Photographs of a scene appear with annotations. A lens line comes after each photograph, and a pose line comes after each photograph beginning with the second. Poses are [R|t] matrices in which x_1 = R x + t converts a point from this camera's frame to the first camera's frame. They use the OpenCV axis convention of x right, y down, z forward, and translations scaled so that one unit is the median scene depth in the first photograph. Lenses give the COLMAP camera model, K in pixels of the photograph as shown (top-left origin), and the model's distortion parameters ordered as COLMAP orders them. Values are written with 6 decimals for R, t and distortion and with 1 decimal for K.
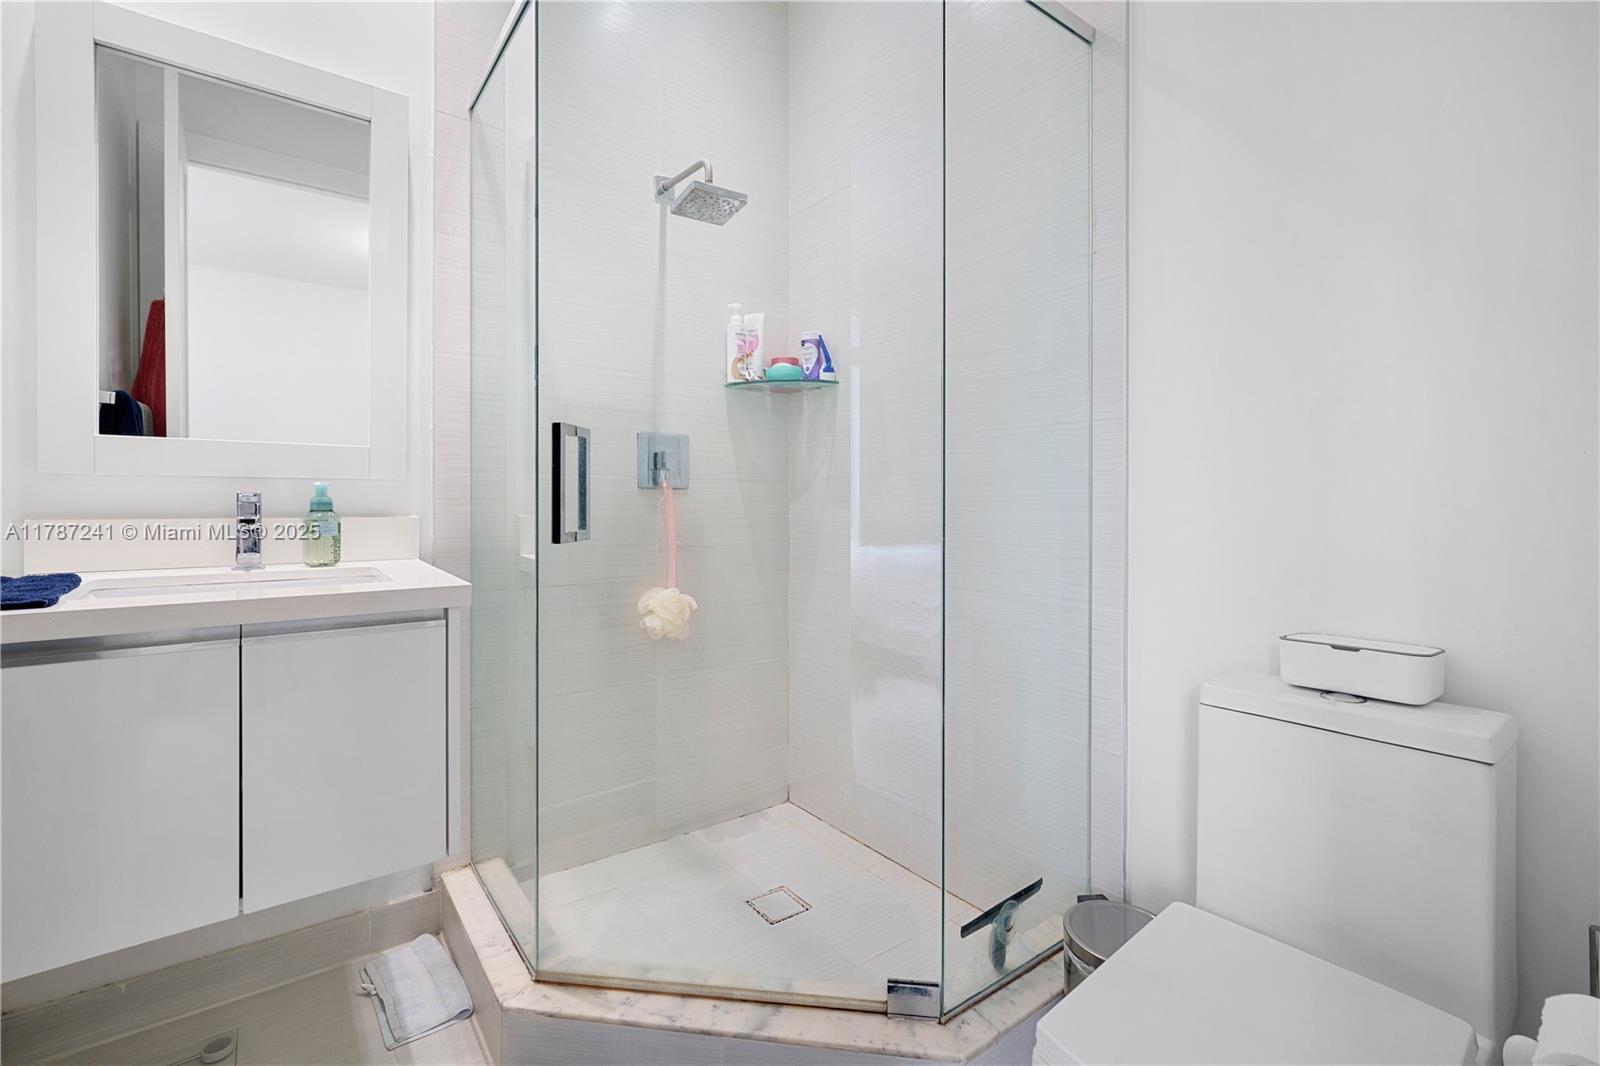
lens RADIAL K [[714.0, 0, 799.3], [0, 714.0, 498.3], [0, 0, 1]] dist [-0.003029, 0.000197]
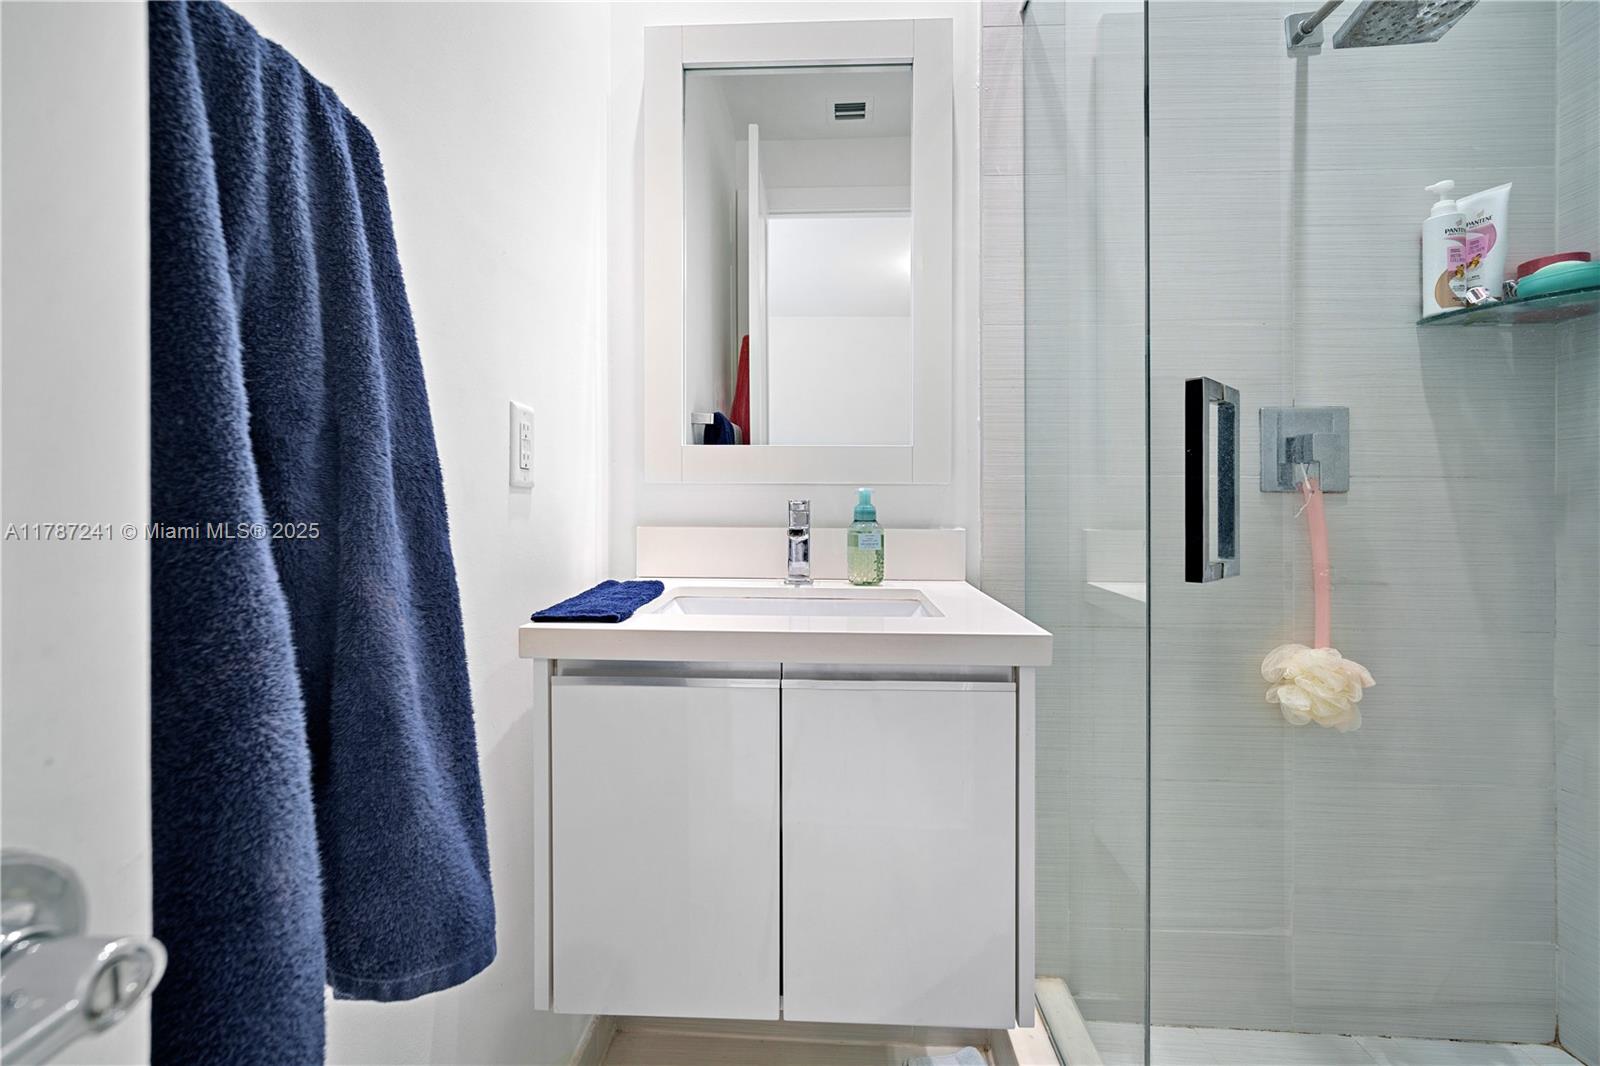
lens RADIAL K [[714.0, 0, 799.3], [0, 714.0, 498.3], [0, 0, 1]] dist [-0.003029, 0.000197]
pose [[0.774558, -0.007558, -0.632458, -0.139934], [-0.001025, 0.999912, -0.013204, 0.001197], [0.632502, 0.010875, 0.774482, 0.211774]]
